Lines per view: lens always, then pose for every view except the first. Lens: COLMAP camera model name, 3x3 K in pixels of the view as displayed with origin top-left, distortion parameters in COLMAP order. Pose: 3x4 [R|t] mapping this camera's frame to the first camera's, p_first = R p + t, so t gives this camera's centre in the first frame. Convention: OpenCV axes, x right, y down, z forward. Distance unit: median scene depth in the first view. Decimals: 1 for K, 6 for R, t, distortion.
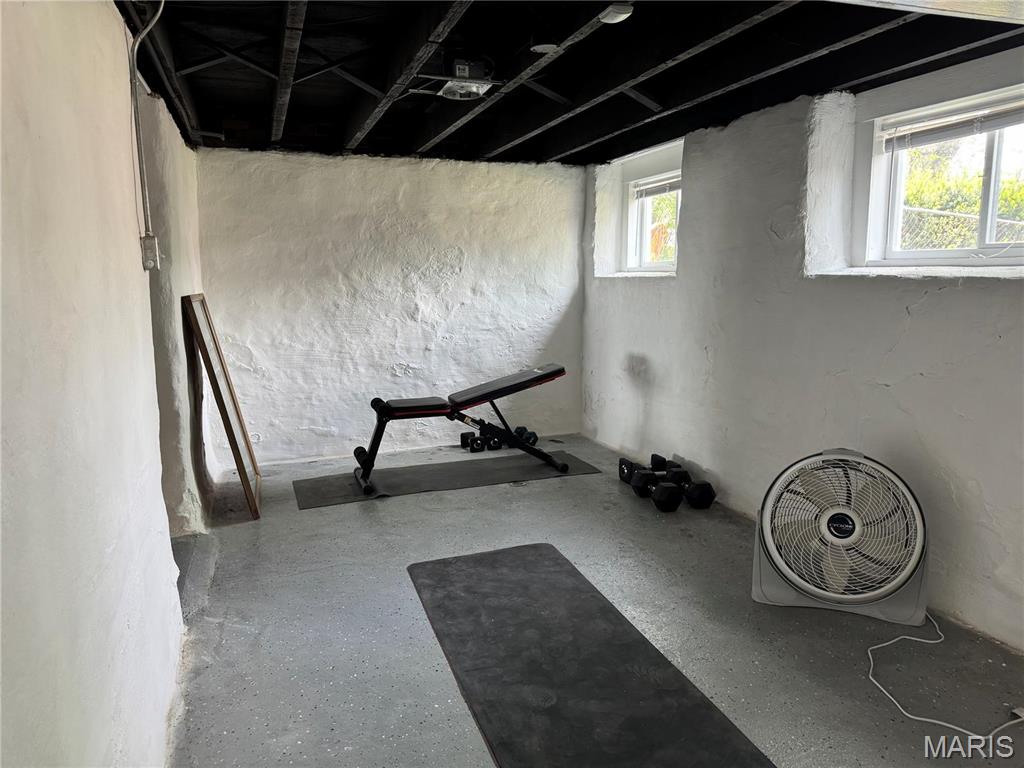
lens RADIAL K [[714.5, 0, 512.0], [0, 714.5, 384.0], [0, 0, 1]] dist [0.118589, -0.176413]
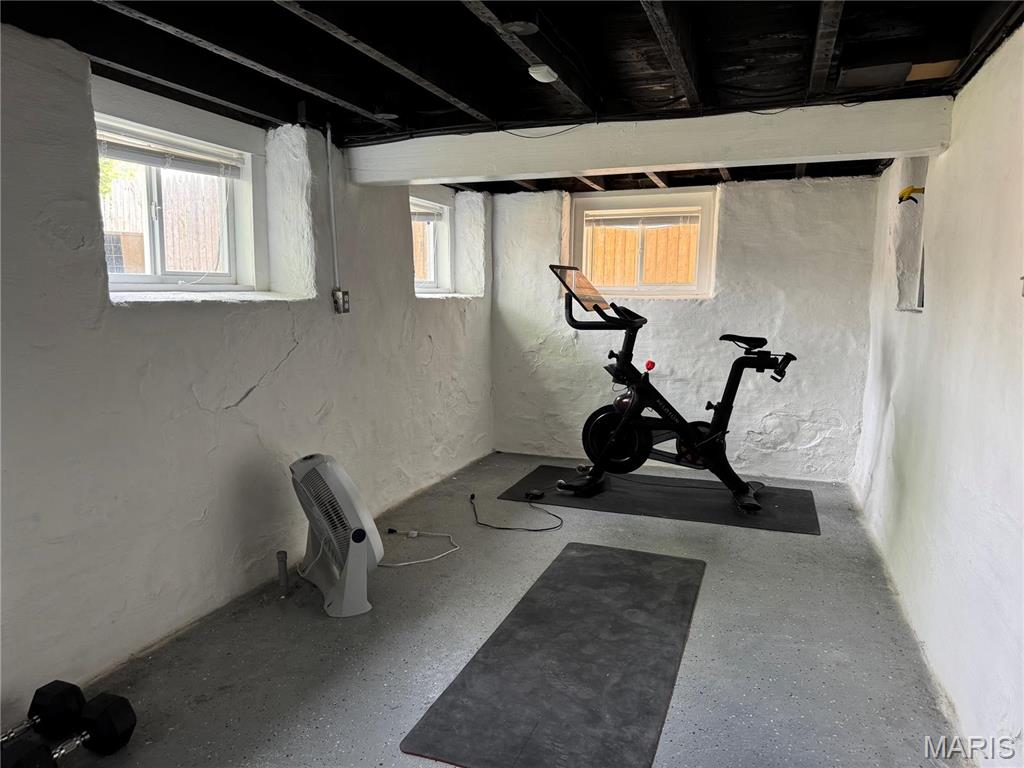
lens RADIAL K [[706.9, 0, 512.0], [0, 706.9, 384.0], [0, 0, 1]] dist [-0.004153, -0.001791]
pose [[-0.775570, -0.080992, 0.626044, -0.456754], [0.101630, 0.962778, 0.250458, -0.260905], [-0.623027, 0.257873, -0.738471, 1.619480]]
